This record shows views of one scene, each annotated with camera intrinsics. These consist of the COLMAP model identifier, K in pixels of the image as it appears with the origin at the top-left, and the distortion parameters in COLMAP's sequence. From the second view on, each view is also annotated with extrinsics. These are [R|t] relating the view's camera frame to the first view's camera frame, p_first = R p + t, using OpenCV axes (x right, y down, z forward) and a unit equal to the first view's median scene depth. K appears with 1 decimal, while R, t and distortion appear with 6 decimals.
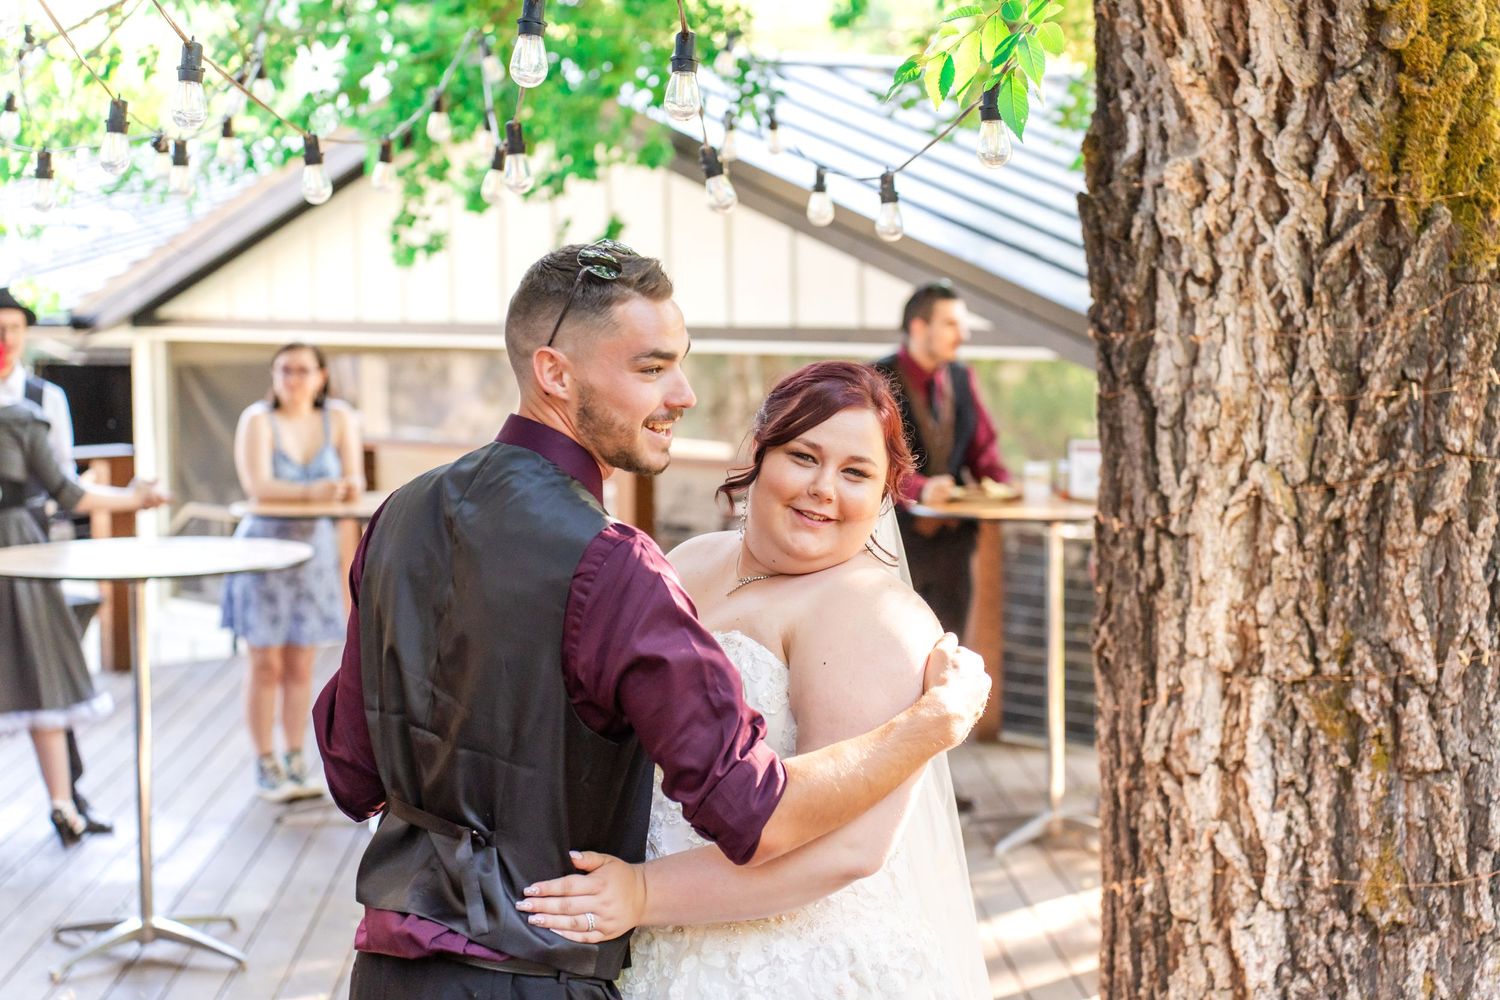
lens RADIAL K [[2873.4, 0, 750.0], [0, 2873.4, 500.0], [0, 0, 1]] dist [0.036440, -0.016377]
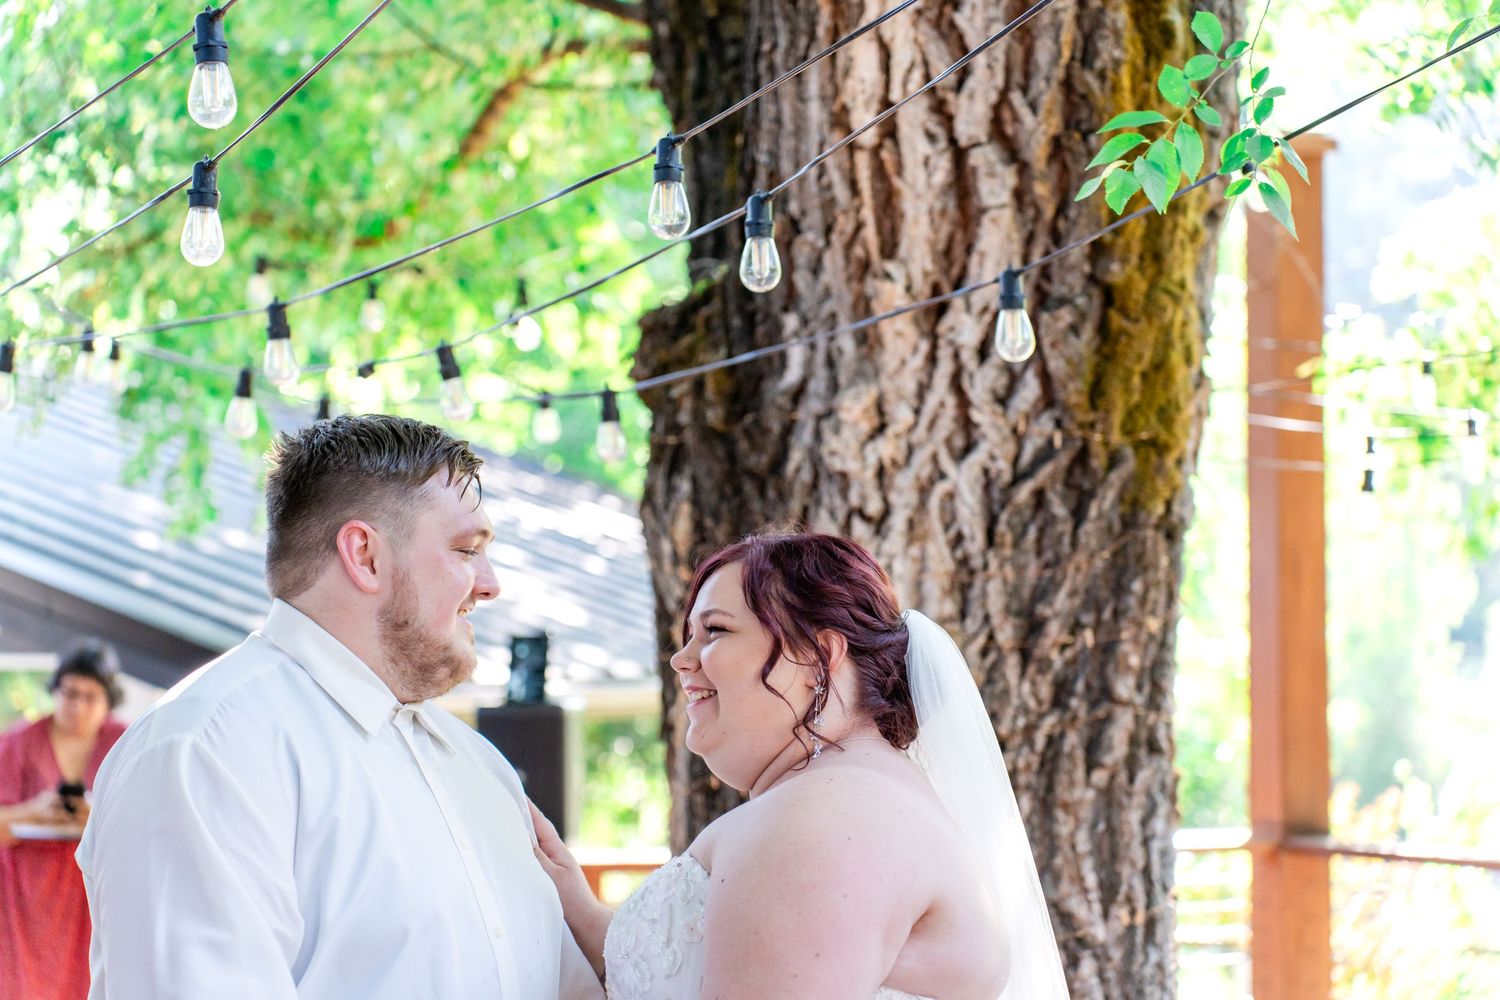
lens RADIAL K [[3290.9, 0, 750.0], [0, 3290.9, 500.0], [0, 0, 1]] dist [0.055714, 0.148526]
pose [[0.886556, 0.034840, 0.461308, -0.378913], [0.020193, 0.993295, -0.113826, 0.039525], [-0.462181, 0.110228, 0.879908, 0.074830]]
